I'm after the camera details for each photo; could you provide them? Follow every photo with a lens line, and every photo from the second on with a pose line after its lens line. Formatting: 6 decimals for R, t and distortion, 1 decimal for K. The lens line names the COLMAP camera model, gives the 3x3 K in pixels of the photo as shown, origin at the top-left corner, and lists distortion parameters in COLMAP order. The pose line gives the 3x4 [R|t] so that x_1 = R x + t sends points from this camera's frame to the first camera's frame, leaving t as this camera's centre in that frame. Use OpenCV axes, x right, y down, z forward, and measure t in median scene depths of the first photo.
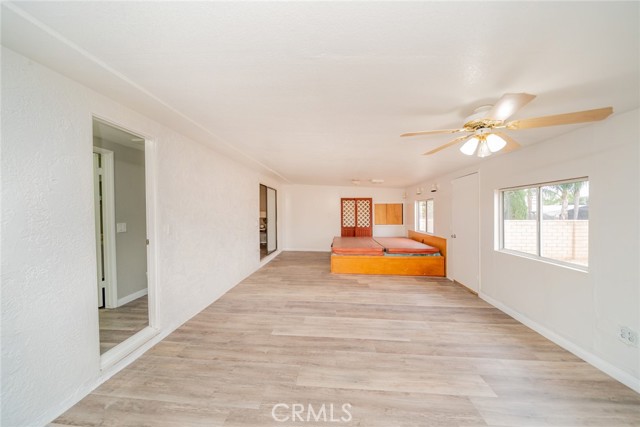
lens RADIAL K [[217.1, 0, 322.9], [0, 217.1, 213.0], [0, 0, 1]] dist [-0.005601, -0.000023]
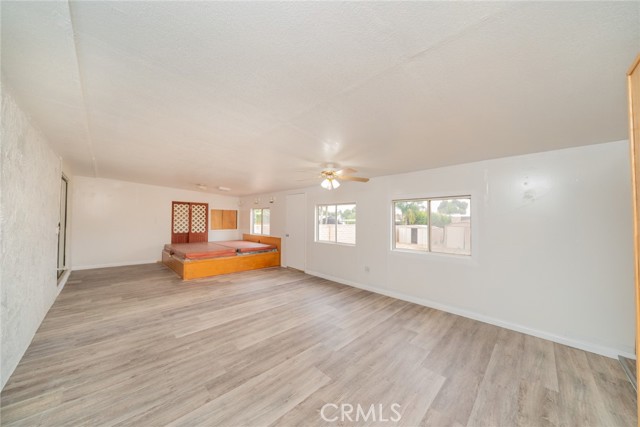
lens RADIAL K [[217.1, 0, 317.8], [0, 217.1, 214.4], [0, 0, 1]] dist [-0.005601, -0.000023]
pose [[0.656931, 0.030238, 0.753344, -0.452322], [-0.012661, 0.999497, -0.029078, 0.010790], [-0.753844, 0.009564, 0.656984, -0.113843]]
